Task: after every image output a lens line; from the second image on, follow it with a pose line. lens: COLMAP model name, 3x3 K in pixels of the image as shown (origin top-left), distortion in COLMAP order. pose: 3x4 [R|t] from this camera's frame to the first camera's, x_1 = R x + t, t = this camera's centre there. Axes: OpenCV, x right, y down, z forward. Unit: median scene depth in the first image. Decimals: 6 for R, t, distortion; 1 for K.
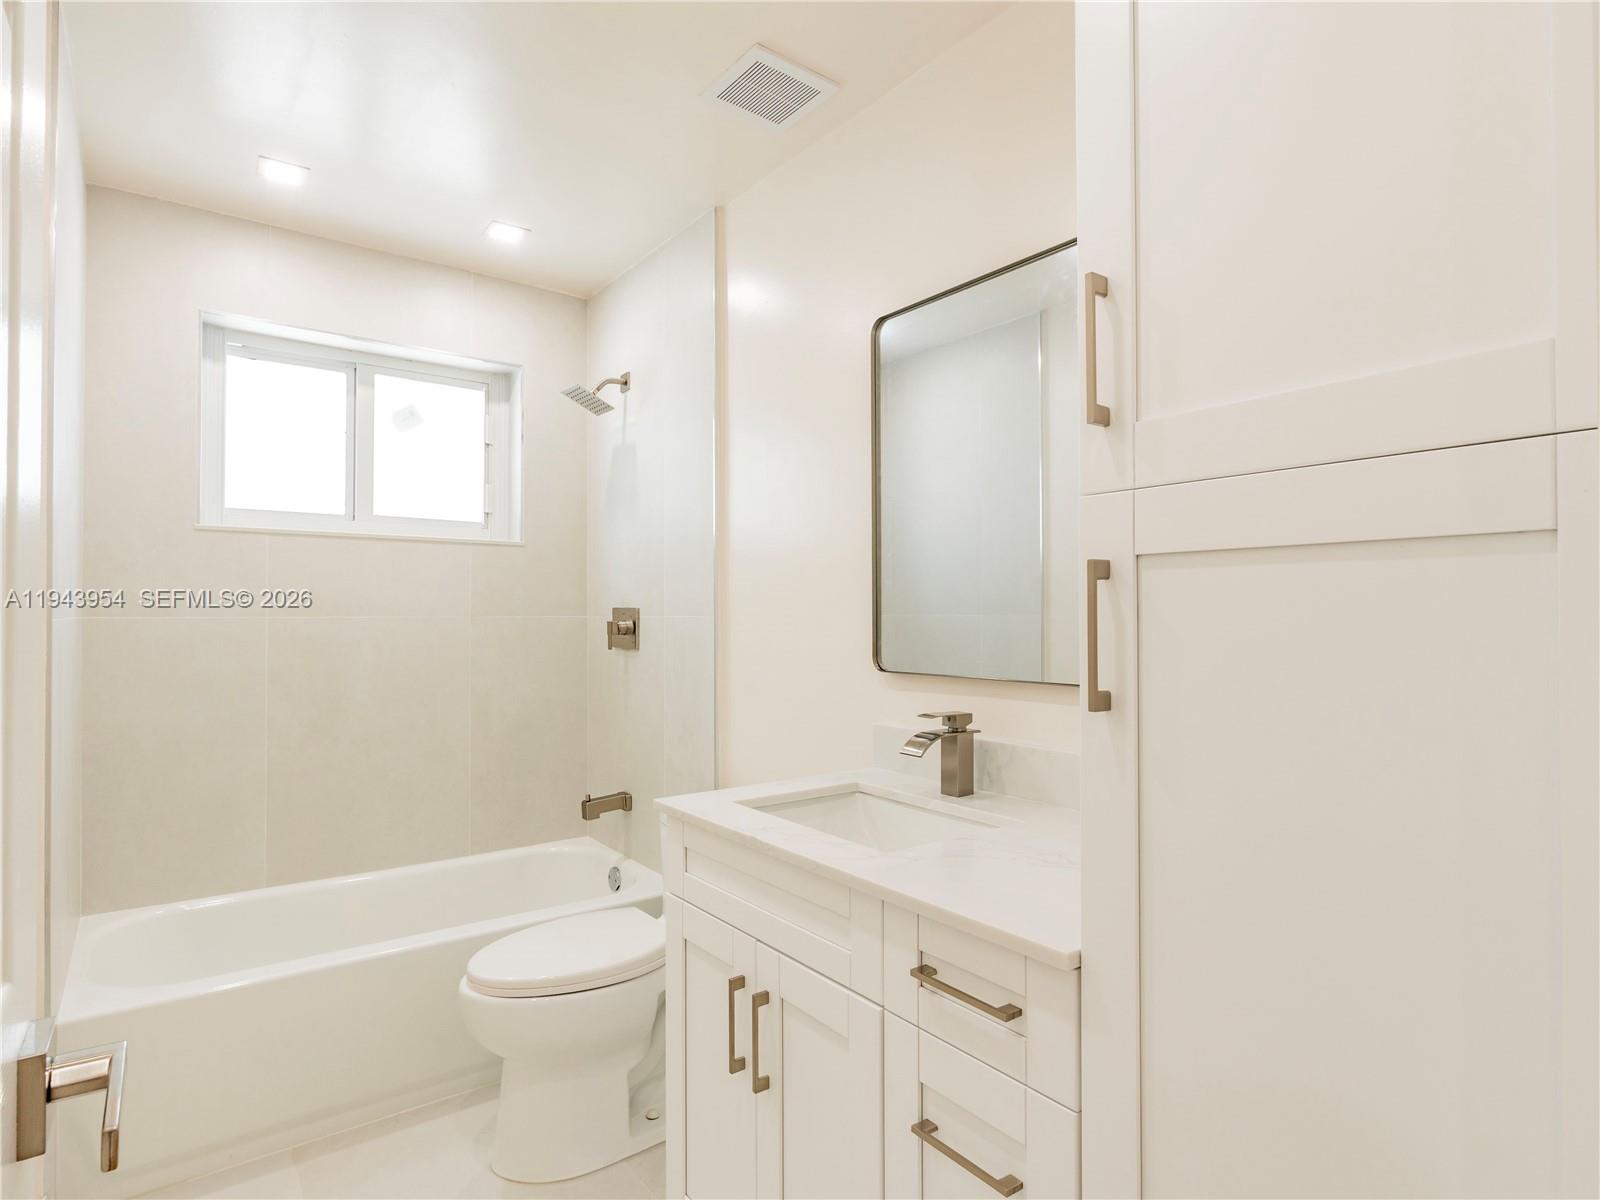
lens RADIAL K [[861.1, 0, 800.4], [0, 861.1, 607.6], [0, 0, 1]] dist [-0.002725, 0.000793]
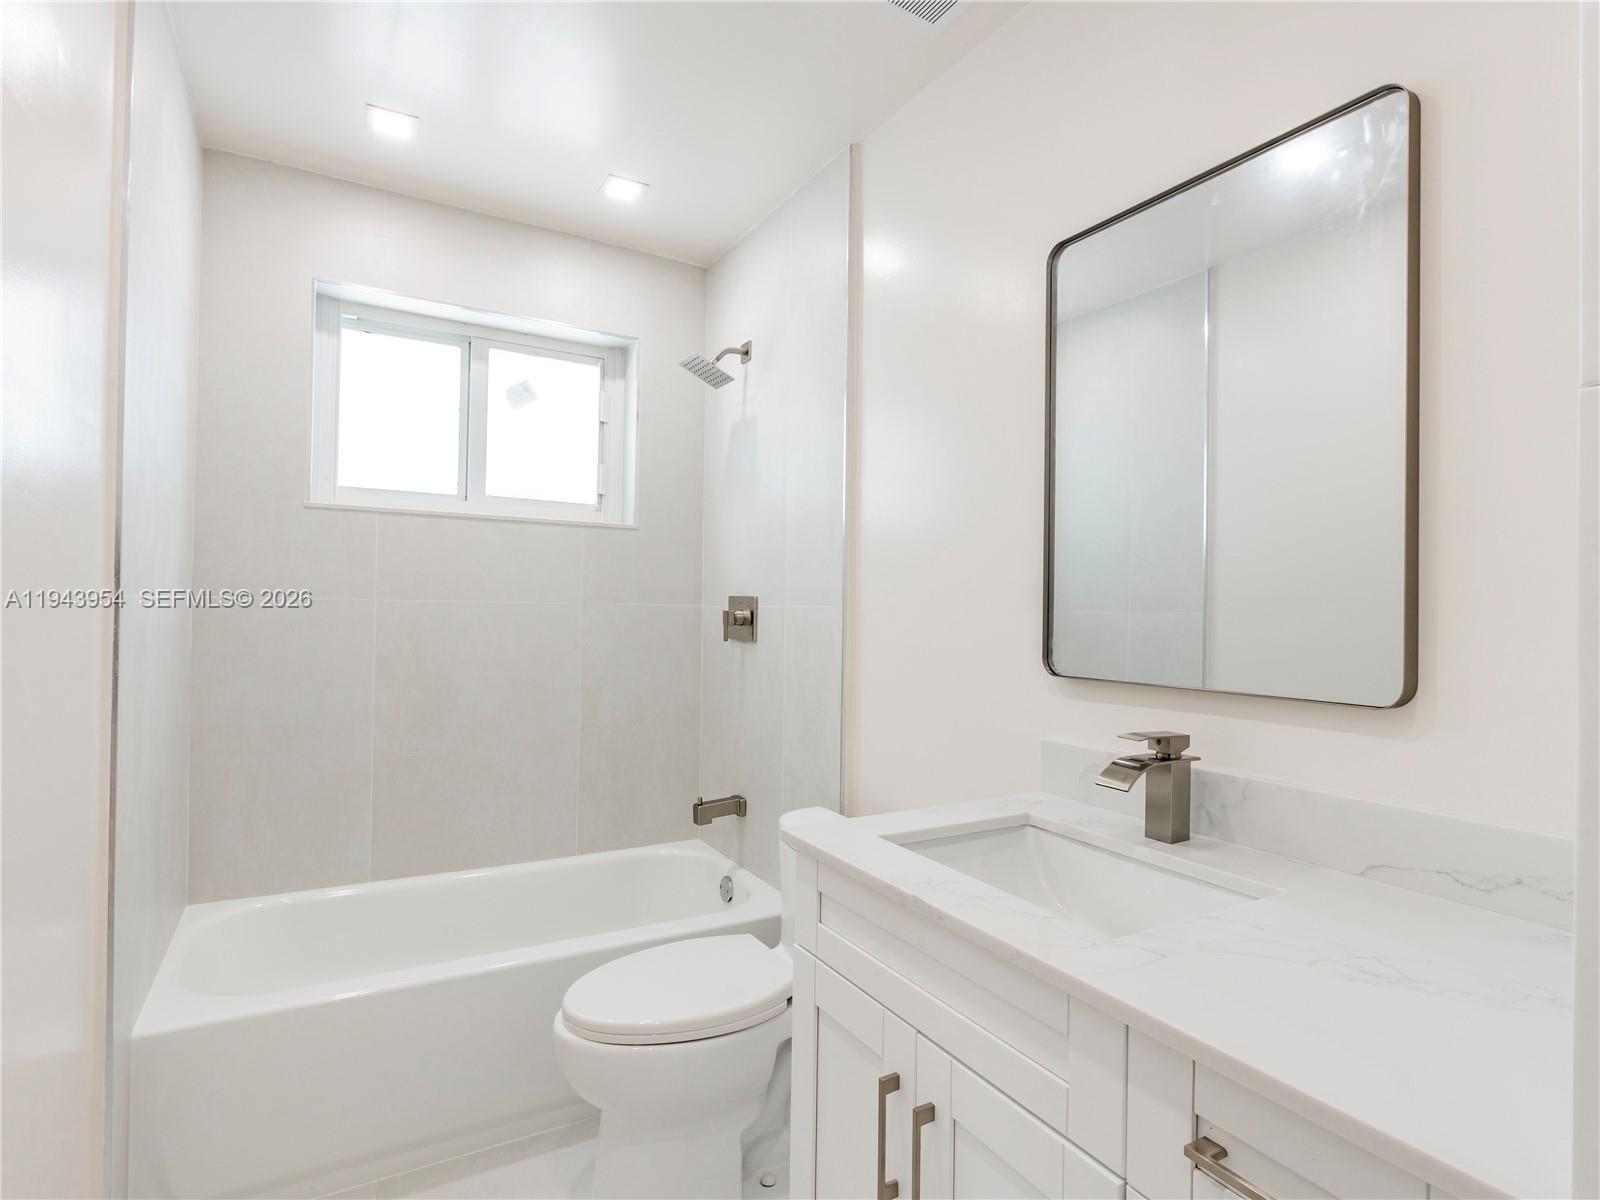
lens RADIAL K [[861.1, 0, 800.4], [0, 861.1, 607.6], [0, 0, 1]] dist [-0.002725, 0.000793]
pose [[0.991722, 0.017151, -0.127250, -0.026983], [-0.016226, 0.999834, 0.008302, 0.004074], [0.127371, -0.006168, 0.991836, 0.102829]]
